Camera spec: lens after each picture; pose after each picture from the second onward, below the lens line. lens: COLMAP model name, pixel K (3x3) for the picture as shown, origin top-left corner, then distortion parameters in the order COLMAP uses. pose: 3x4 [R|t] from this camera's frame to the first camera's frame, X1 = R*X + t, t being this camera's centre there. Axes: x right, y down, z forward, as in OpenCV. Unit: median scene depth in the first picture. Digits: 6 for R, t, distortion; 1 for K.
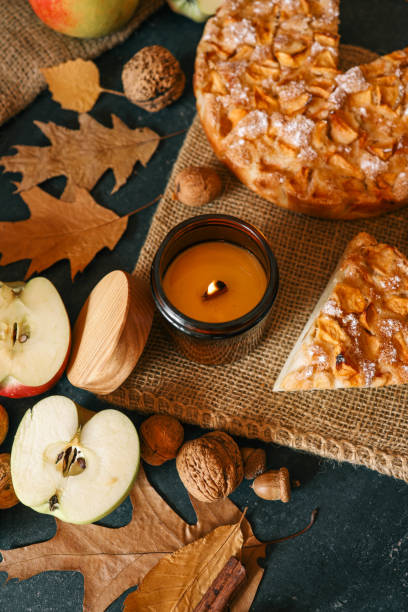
lens RADIAL K [[628.0, 0, 204.0], [0, 628.0, 306.0], [0, 0, 1]] dist [-0.067235, 0.021369]
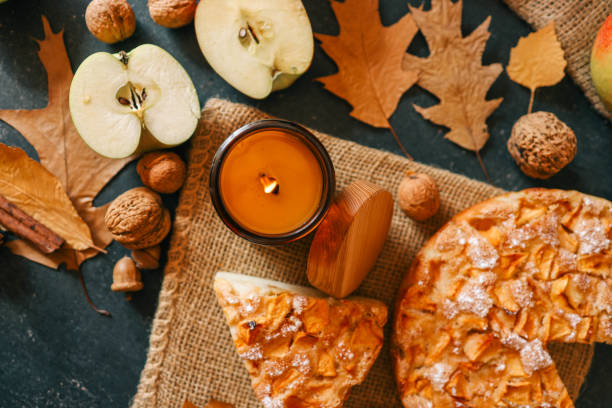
lens RADIAL K [[628.0, 0, 306.0], [0, 628.0, 204.0], [0, 0, 1]] dist [-0.067235, 0.021369]
pose [[0.032983, 0.999196, 0.022772, -0.027714], [-0.973849, 0.027005, 0.225586, -0.248566], [0.224790, -0.029617, 0.973957, 0.006987]]
